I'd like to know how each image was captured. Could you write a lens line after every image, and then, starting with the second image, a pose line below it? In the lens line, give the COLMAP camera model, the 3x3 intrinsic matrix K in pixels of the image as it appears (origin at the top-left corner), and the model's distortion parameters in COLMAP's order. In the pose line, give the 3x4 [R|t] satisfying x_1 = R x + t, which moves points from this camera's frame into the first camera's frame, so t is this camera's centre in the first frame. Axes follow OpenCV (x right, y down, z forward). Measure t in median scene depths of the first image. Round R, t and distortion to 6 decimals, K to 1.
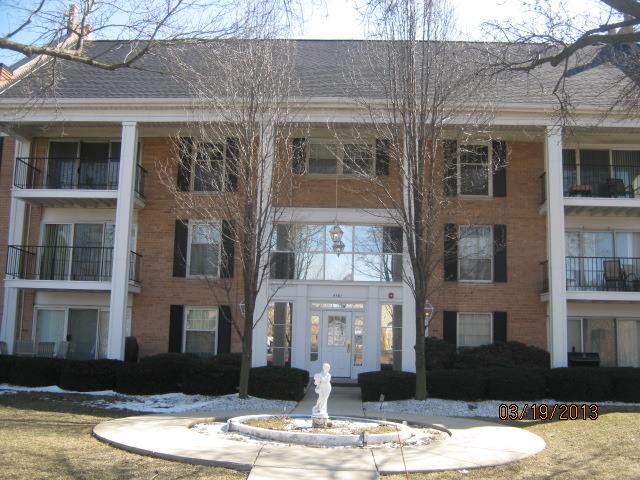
lens RADIAL K [[717.6, 0, 320.0], [0, 717.6, 240.0], [0, 0, 1]] dist [-0.099732, 0.041842]
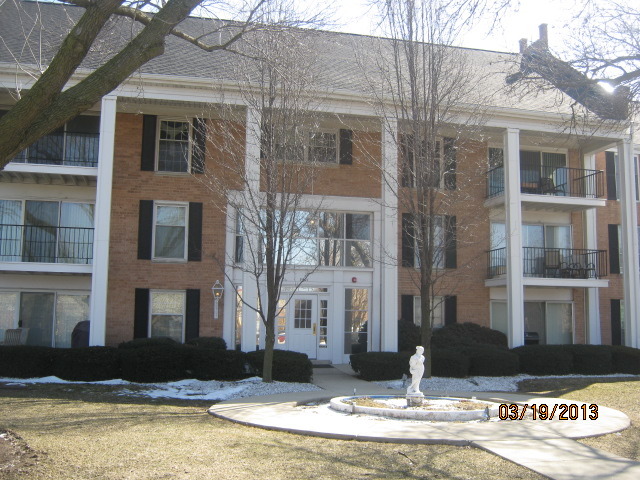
lens RADIAL K [[717.6, 0, 320.0], [0, 717.6, 240.0], [0, 0, 1]] dist [-0.099732, 0.041842]
pose [[0.960361, 0.021360, 0.277940, -0.258224], [-0.028936, 0.999312, 0.023183, -0.004174], [-0.277253, -0.030306, 0.960319, 0.010267]]
